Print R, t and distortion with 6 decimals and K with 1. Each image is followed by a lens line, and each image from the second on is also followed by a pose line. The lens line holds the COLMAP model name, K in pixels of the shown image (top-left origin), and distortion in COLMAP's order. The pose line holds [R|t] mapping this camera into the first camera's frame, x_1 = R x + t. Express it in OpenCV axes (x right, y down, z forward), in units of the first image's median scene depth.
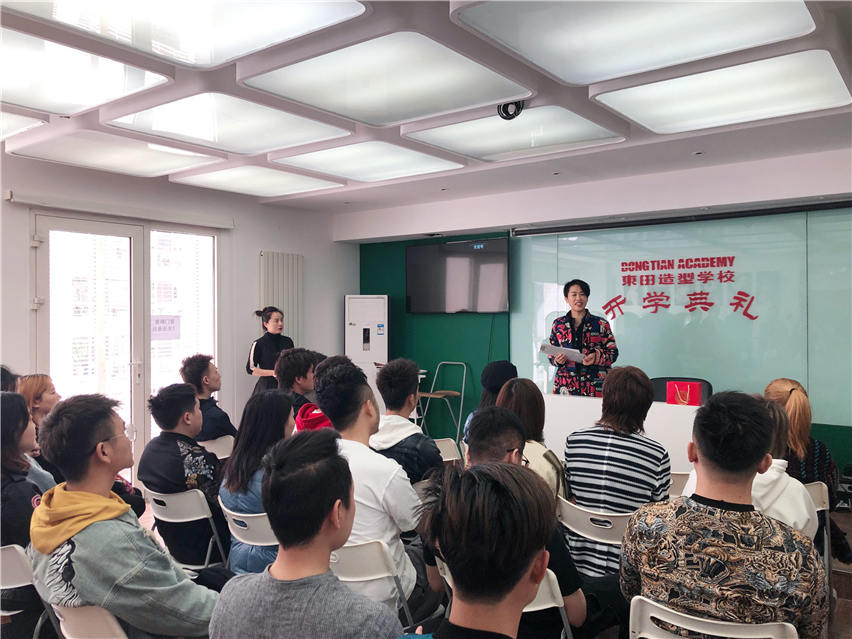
lens RADIAL K [[684.6, 0, 428.8], [0, 684.6, 318.4], [0, 0, 1]] dist [0.017564, -0.000058]
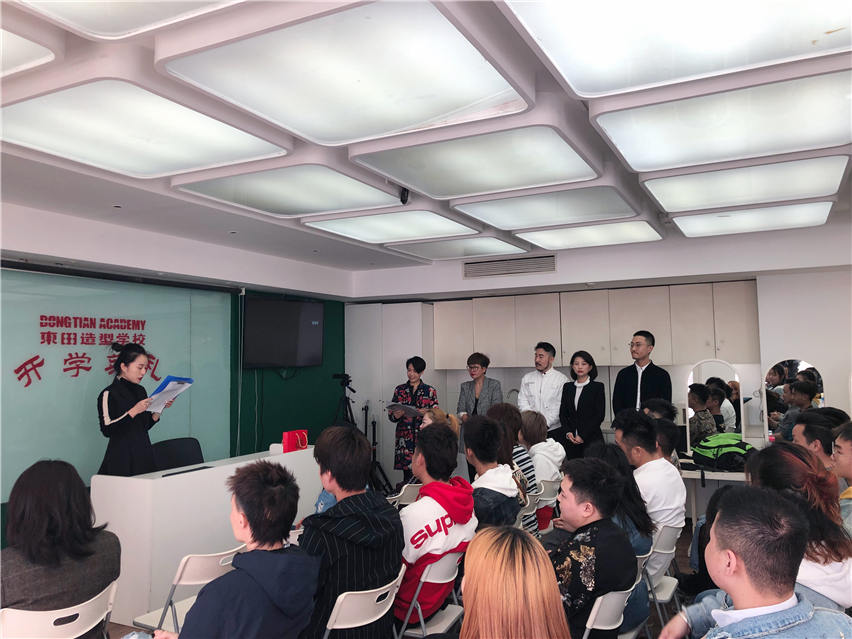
lens RADIAL K [[684.6, 0, 427.4], [0, 684.6, 317.1], [0, 0, 1]] dist [0.017564, -0.000058]
pose [[-0.188091, 0.059604, 0.980341, -0.622423], [0.008200, 0.998217, -0.059118, -0.028240], [-0.982117, -0.003081, -0.188245, 0.723074]]
